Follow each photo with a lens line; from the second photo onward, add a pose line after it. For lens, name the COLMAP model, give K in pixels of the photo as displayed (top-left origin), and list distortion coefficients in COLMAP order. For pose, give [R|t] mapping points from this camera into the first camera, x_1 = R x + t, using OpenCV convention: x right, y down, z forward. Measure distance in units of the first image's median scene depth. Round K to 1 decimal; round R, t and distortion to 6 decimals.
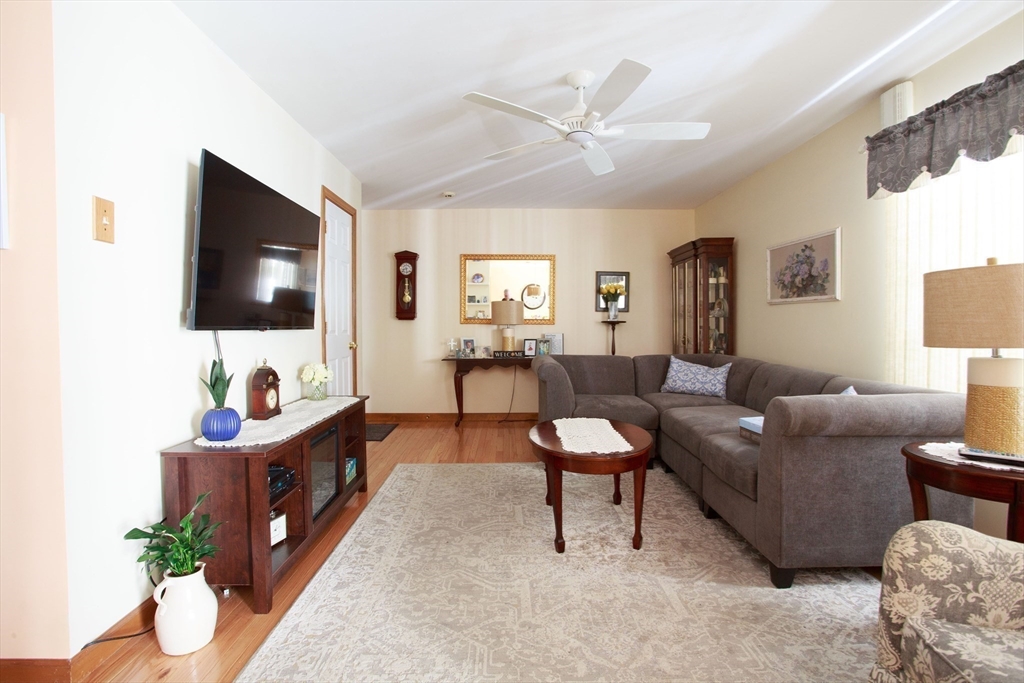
lens RADIAL K [[498.1, 0, 510.3], [0, 498.1, 339.6], [0, 0, 1]] dist [-0.074308, 0.032570]
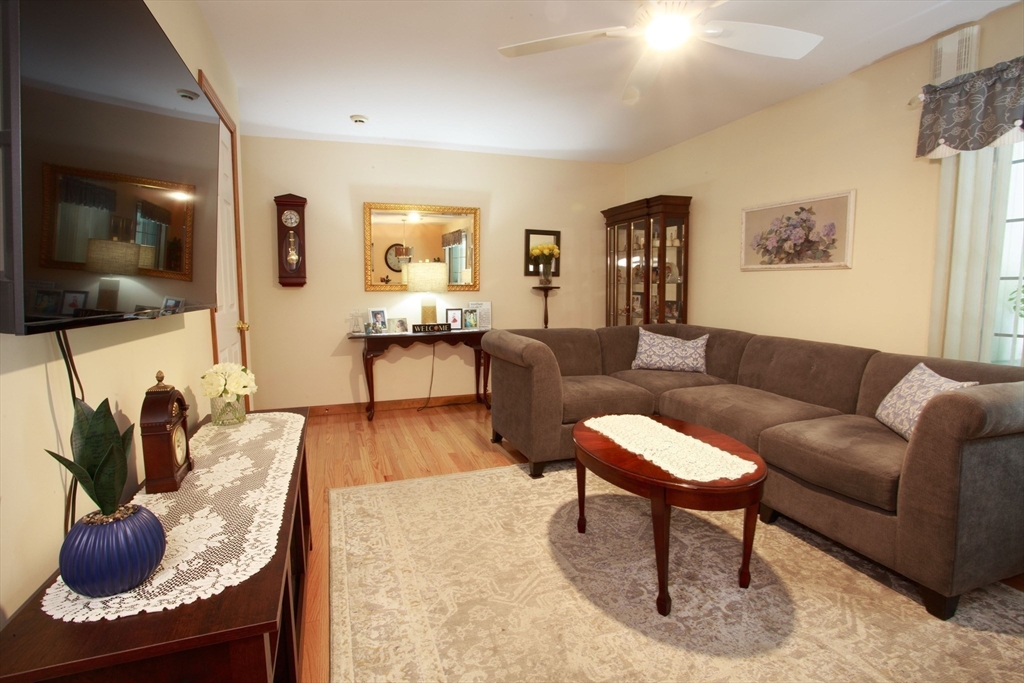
lens RADIAL K [[498.1, 0, 510.3], [0, 498.1, 339.6], [0, 0, 1]] dist [-0.074308, 0.032570]
pose [[0.945918, -0.036696, 0.322325, -0.196467], [0.012129, 0.996887, 0.077900, -0.018866], [-0.324180, -0.069778, 0.943418, 0.250439]]
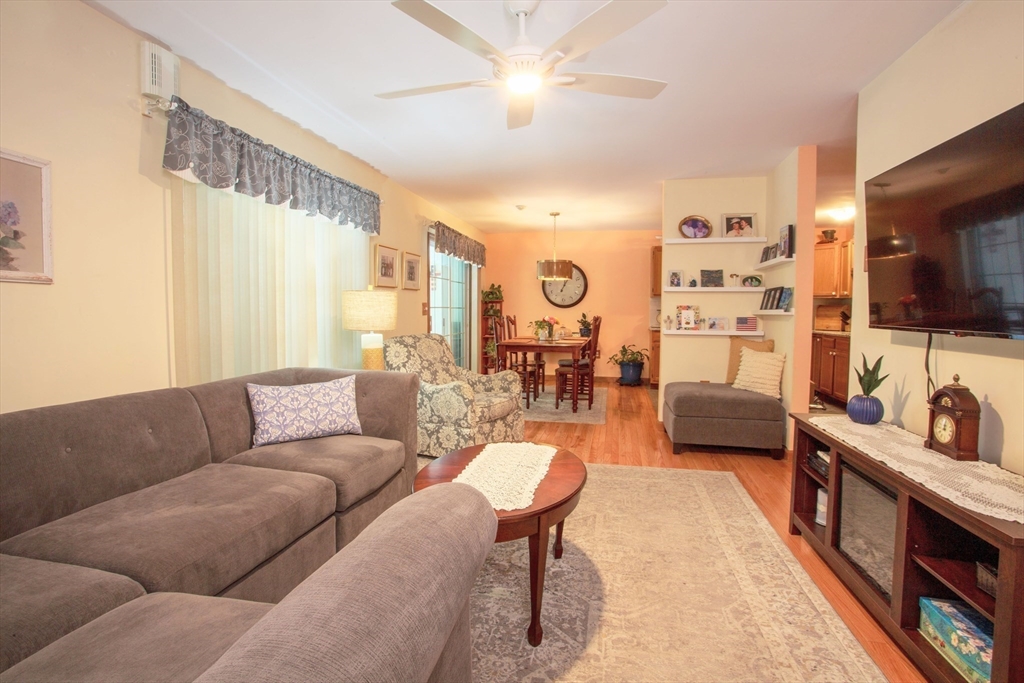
lens RADIAL K [[498.1, 0, 510.3], [0, 498.1, 339.6], [0, 0, 1]] dist [-0.074308, 0.032570]
pose [[-0.976627, -0.014696, 0.214437, -0.004990], [0.004038, 0.996229, 0.086664, -0.047740], [-0.214902, 0.085504, -0.972885, 1.144061]]
